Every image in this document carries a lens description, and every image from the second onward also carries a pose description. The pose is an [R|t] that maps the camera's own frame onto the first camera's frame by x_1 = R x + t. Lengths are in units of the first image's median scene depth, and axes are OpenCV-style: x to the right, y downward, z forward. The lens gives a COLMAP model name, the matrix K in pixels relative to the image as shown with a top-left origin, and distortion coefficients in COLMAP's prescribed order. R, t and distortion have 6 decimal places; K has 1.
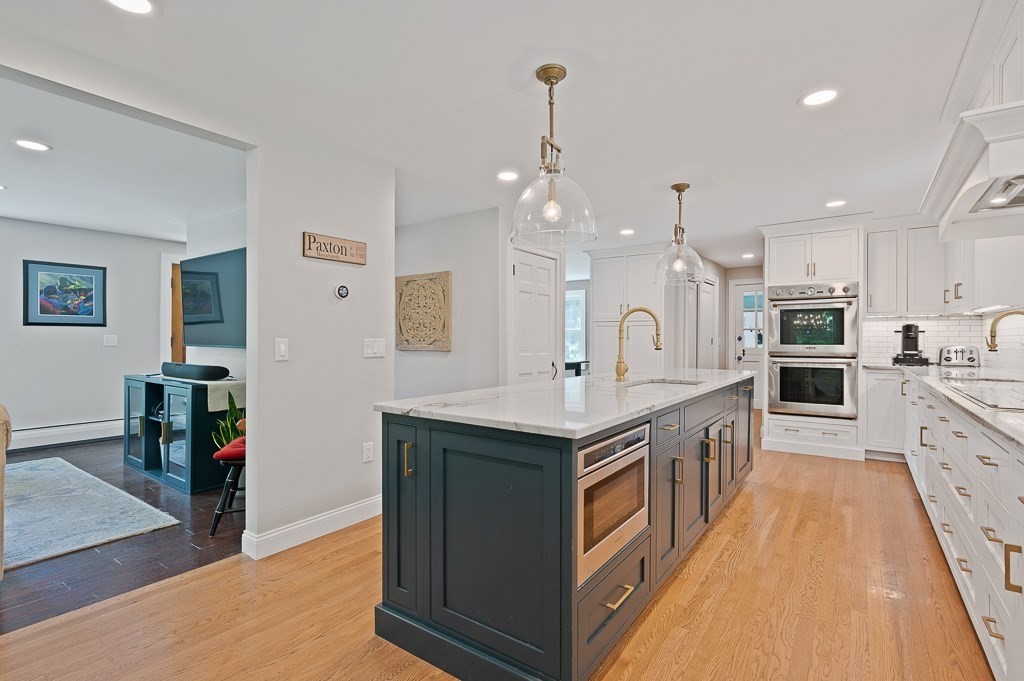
lens RADIAL K [[481.9, 0, 512.0], [0, 481.9, 340.5], [0, 0, 1]] dist [-0.000738, -0.000372]
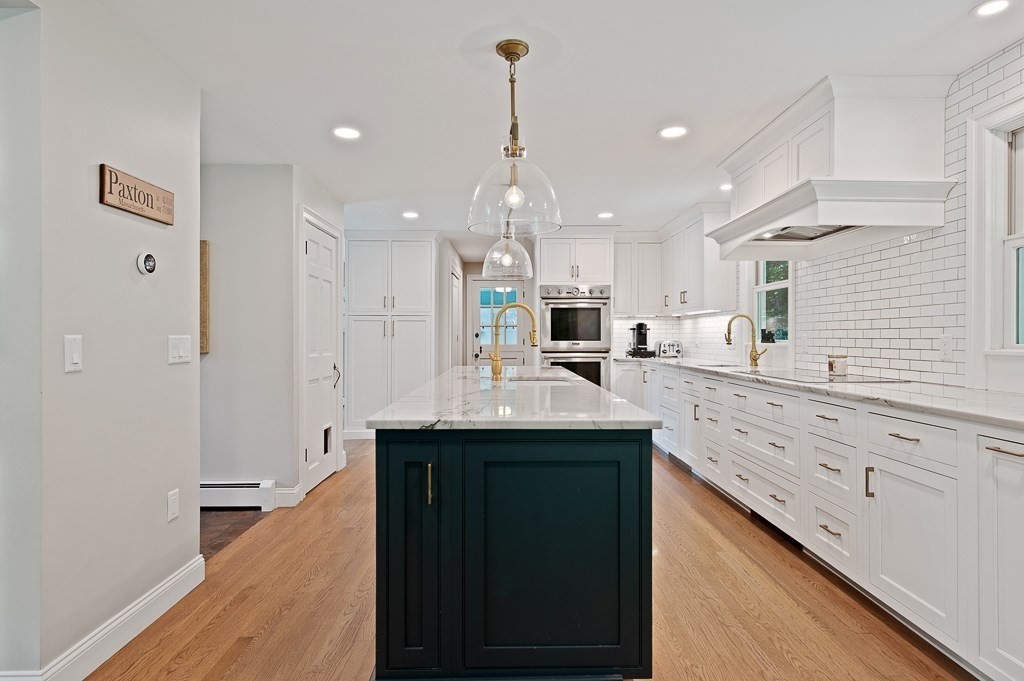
lens RADIAL K [[567.2, 0, 513.6], [0, 567.2, 335.6], [0, 0, 1]] dist [-0.001855, -0.000144]
pose [[0.804562, -0.001207, 0.593867, -0.262127], [0.003568, 0.999990, -0.002802, 0.000312], [-0.593858, 0.004373, 0.804558, 0.056441]]
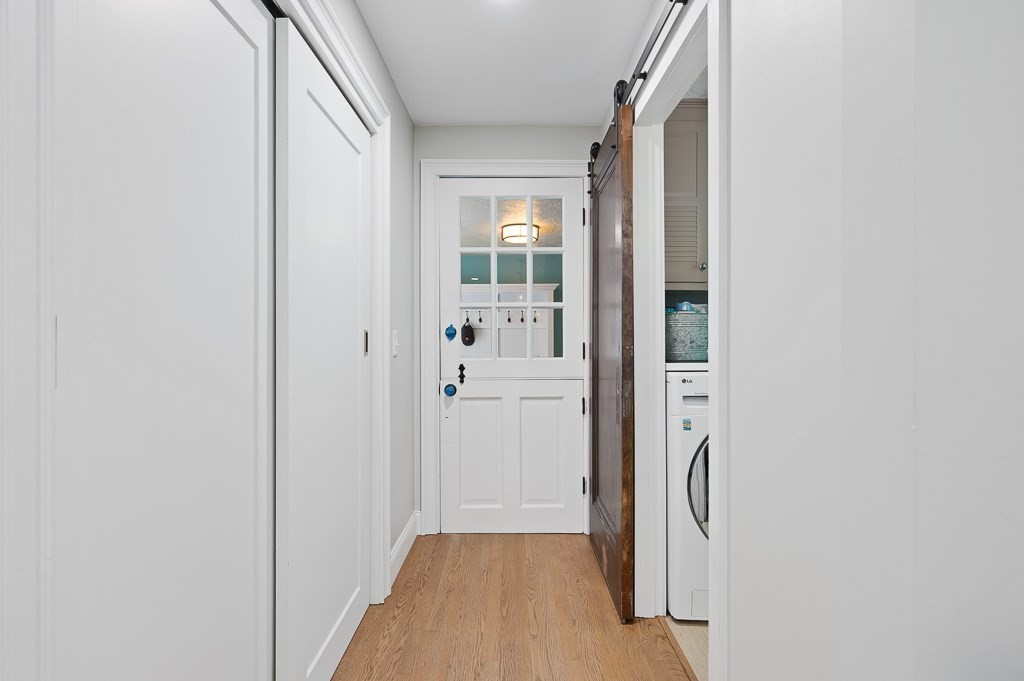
lens RADIAL K [[497.2, 0, 512.8], [0, 497.2, 337.9], [0, 0, 1]] dist [0.002112, 0.000526]
pose [[0.809660, -0.005443, 0.586874, 0.524555], [0.005276, 0.999984, 0.001996, -0.001140], [-0.586876, 0.001480, 0.809676, 1.201263]]
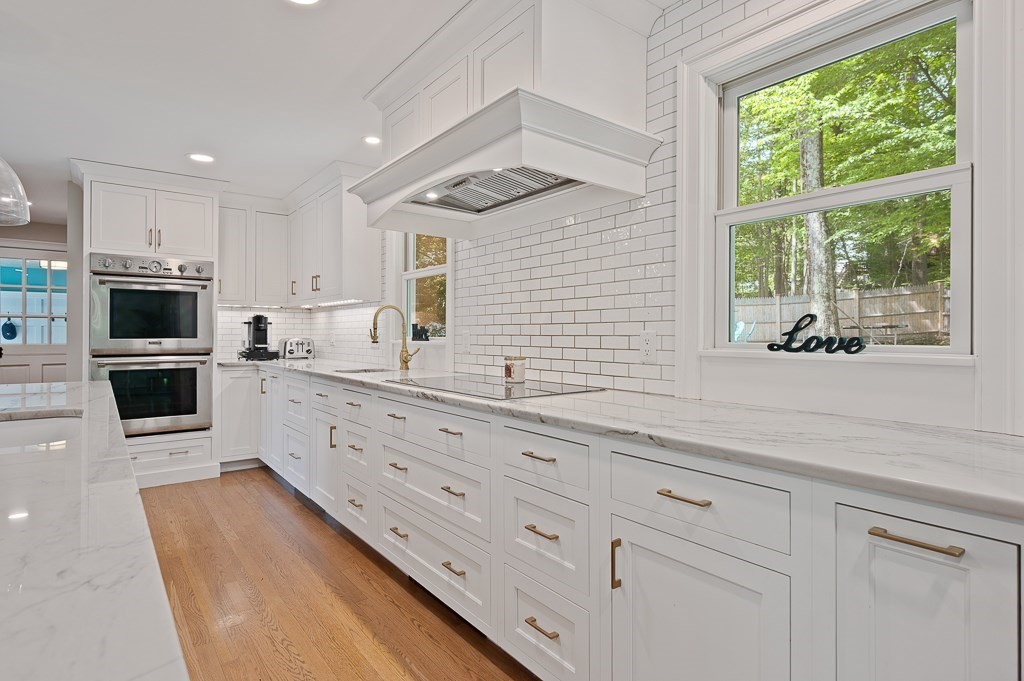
lens RADIAL K [[536.4, 0, 514.3], [0, 536.4, 332.0], [0, 0, 1]] dist [-0.001131, -0.000299]
pose [[0.285785, 0.002882, 0.958289, -0.016488], [0.000389, 0.999995, -0.003124, 0.001668], [-0.958294, 0.001265, 0.285783, 0.239690]]
